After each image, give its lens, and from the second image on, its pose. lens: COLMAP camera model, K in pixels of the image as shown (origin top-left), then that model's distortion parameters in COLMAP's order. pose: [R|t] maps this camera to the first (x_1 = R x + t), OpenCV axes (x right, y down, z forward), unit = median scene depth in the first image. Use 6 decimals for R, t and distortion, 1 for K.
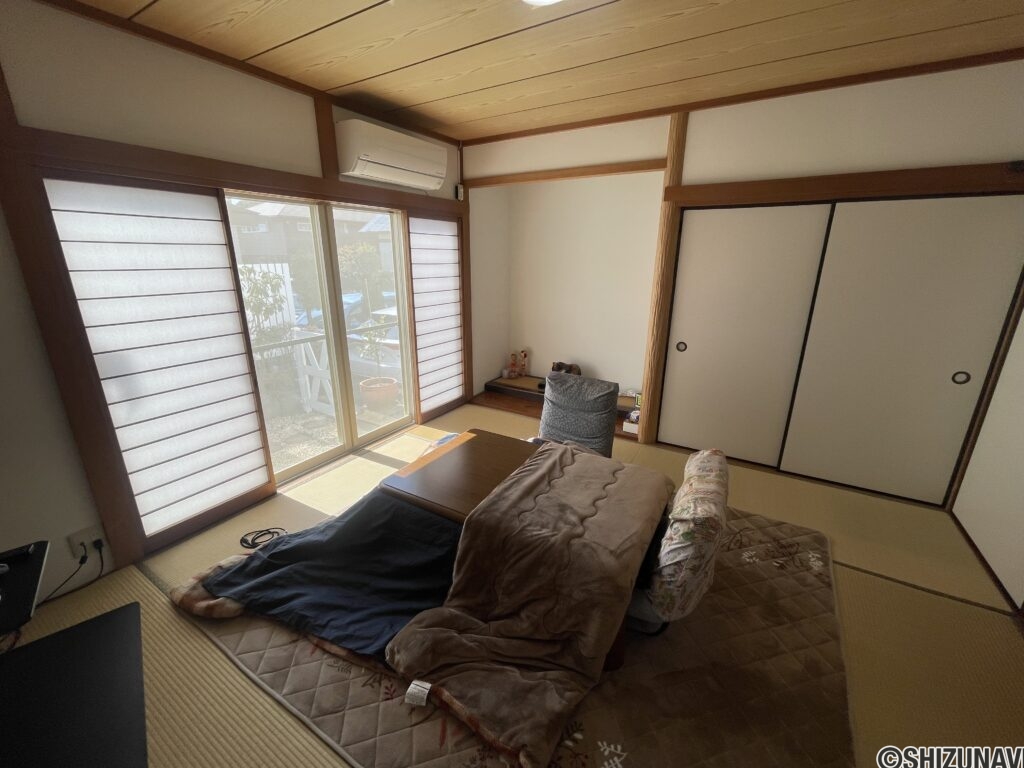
lens RADIAL K [[418.2, 0, 512.3], [0, 418.2, 379.9], [0, 0, 1]] dist [-0.002524, -0.000061]
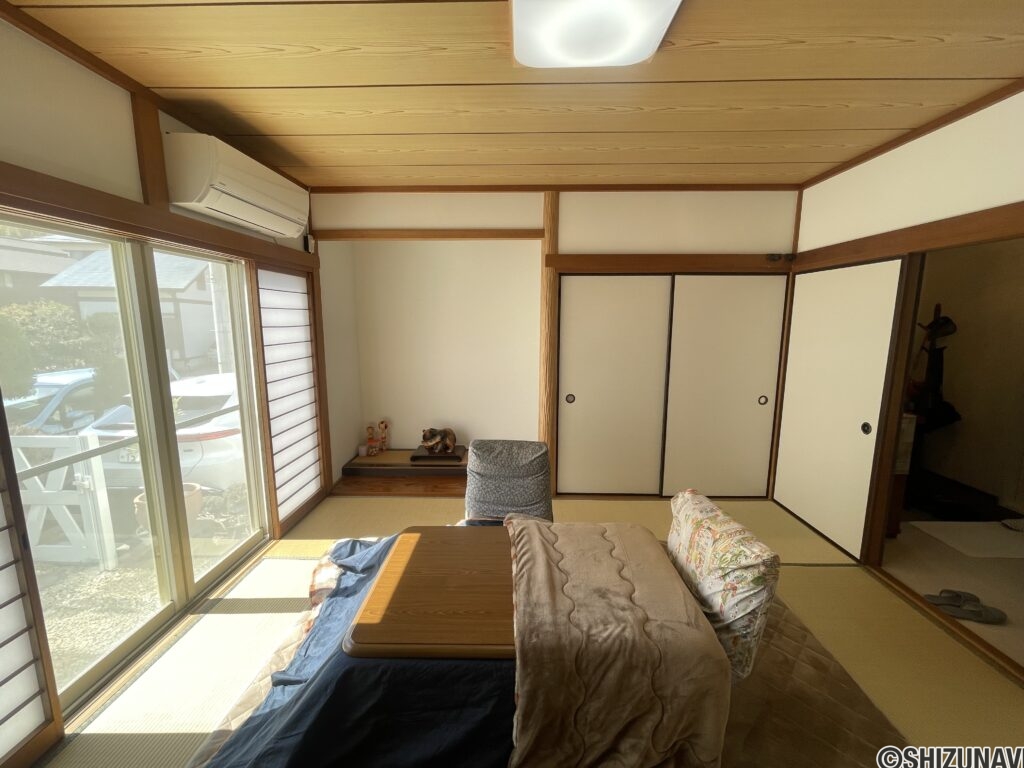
lens RADIAL K [[418.2, 0, 512.3], [0, 418.2, 379.9], [0, 0, 1]] dist [-0.002524, -0.000061]
pose [[0.864047, -0.078086, 0.497318, -0.270468], [0.146798, 0.984044, -0.100540, -0.044778], [-0.481532, 0.159876, 0.861723, 0.159482]]
